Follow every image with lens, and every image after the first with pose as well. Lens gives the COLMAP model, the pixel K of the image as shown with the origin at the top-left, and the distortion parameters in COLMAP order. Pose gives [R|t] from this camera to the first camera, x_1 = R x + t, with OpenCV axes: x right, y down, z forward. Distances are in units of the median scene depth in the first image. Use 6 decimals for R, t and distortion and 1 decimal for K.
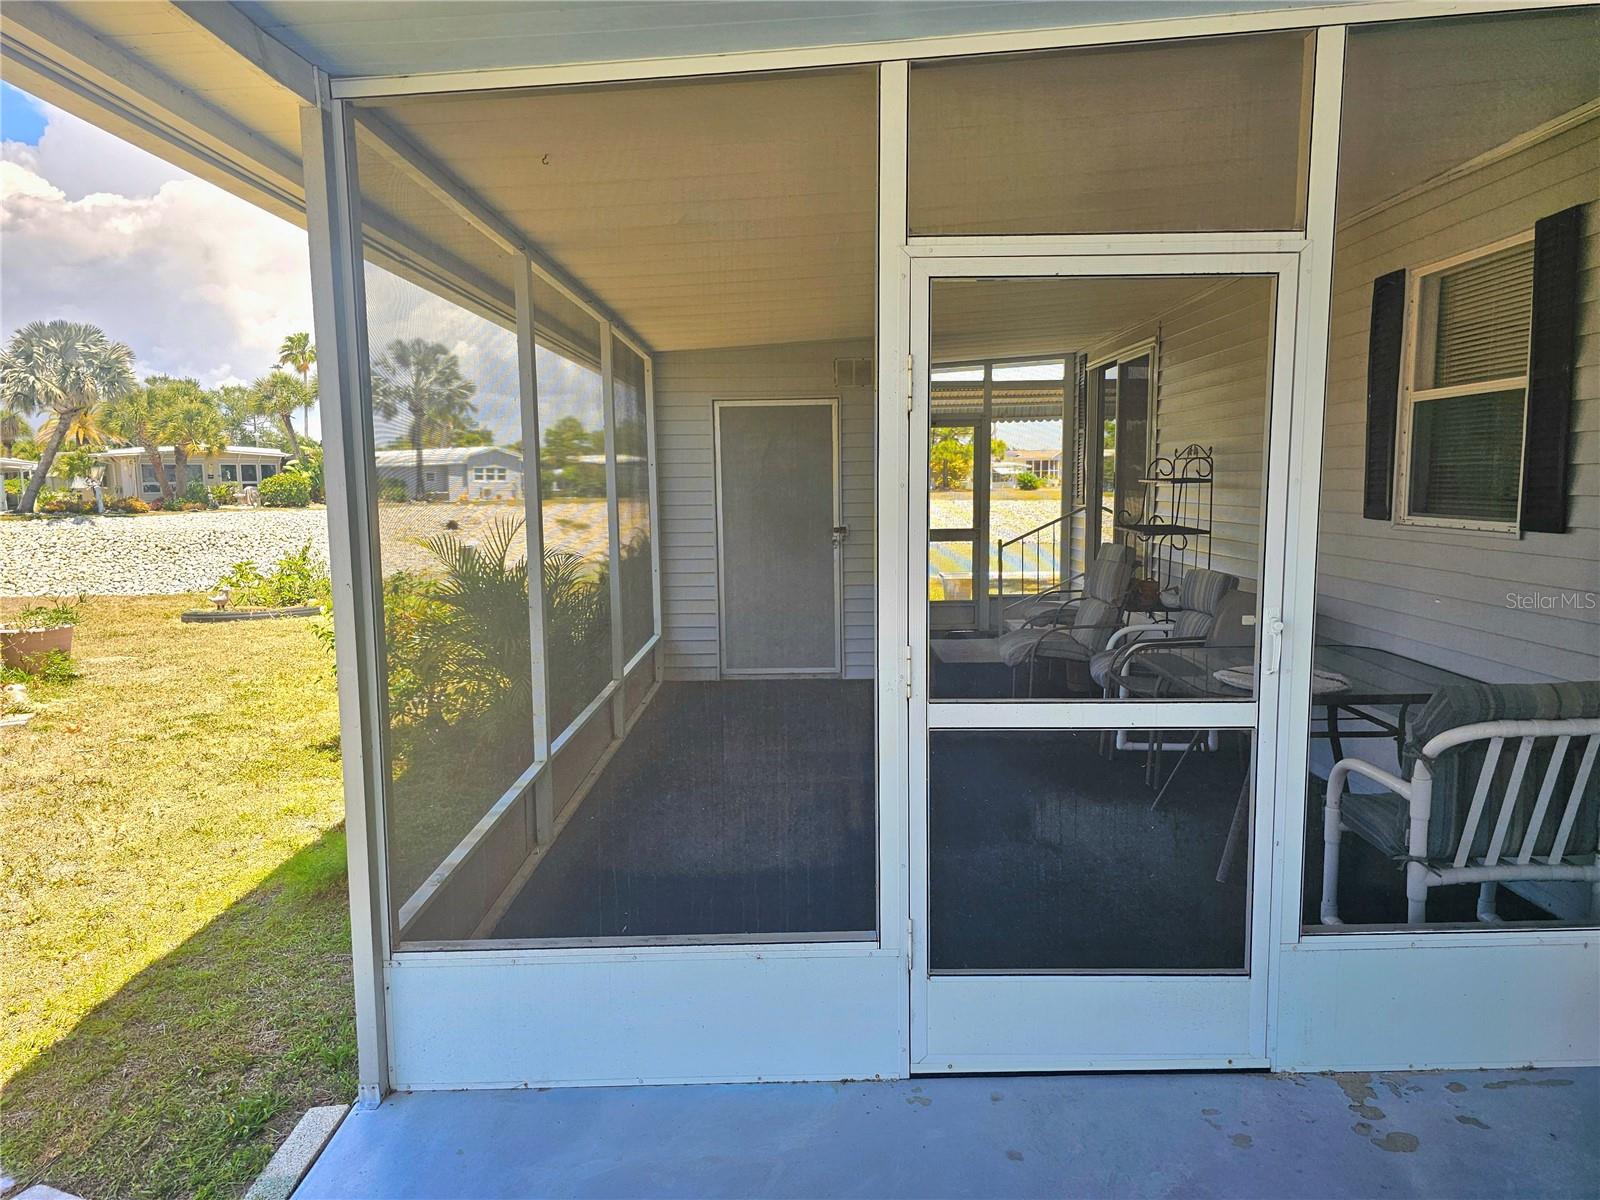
lens RADIAL K [[1070.6, 0, 807.0], [0, 1070.6, 606.9], [0, 0, 1]] dist [0.064501, -0.062421]
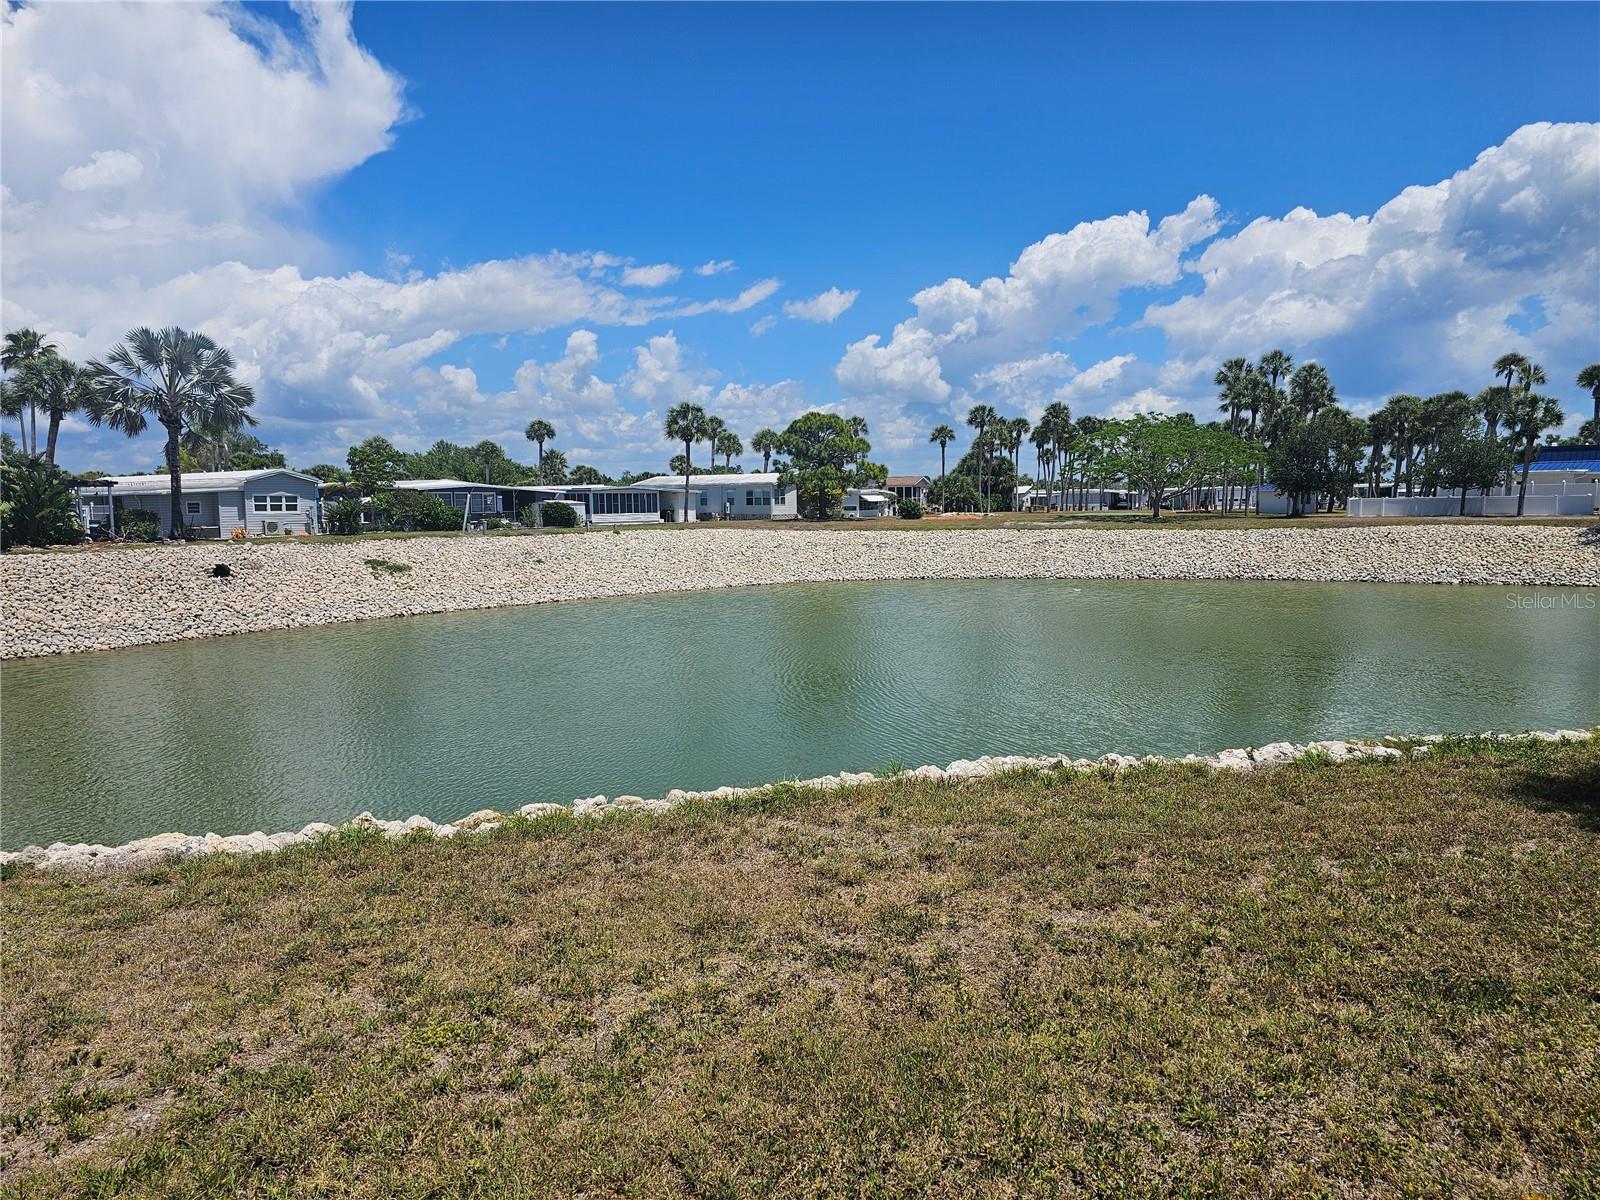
lens RADIAL K [[1066.2, 0, 829.8], [0, 1066.2, 601.5], [0, 0, 1]] dist [-0.004847, -0.001879]
pose [[0.982809, -0.020236, 0.183512, -0.044219], [0.025730, 0.999288, -0.027605, -0.021924], [-0.182823, 0.031852, 0.982630, 0.179710]]
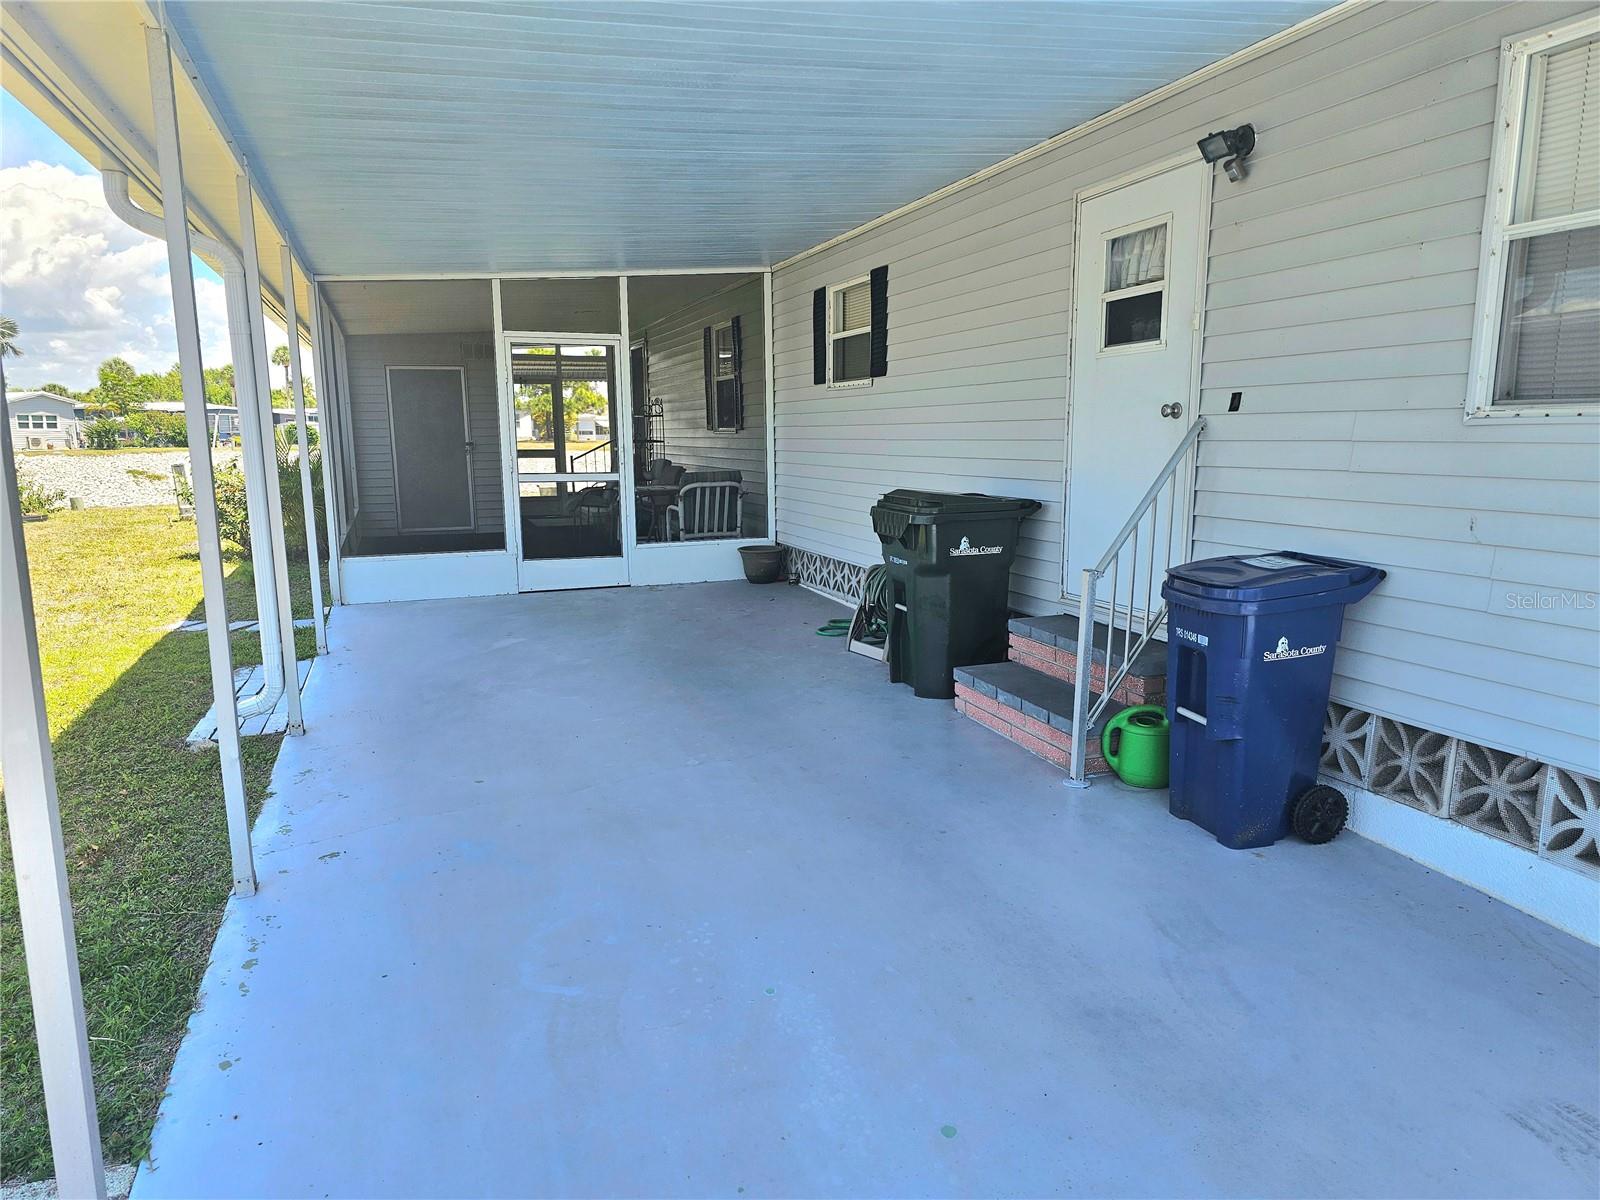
lens RADIAL K [[1070.6, 0, 807.0], [0, 1070.6, 606.9], [0, 0, 1]] dist [0.064501, -0.062421]
pose [[0.936680, -0.055628, 0.345740, -0.010576], [0.041321, 0.997962, 0.048620, 0.017997], [-0.347740, -0.031255, 0.937070, -0.114864]]
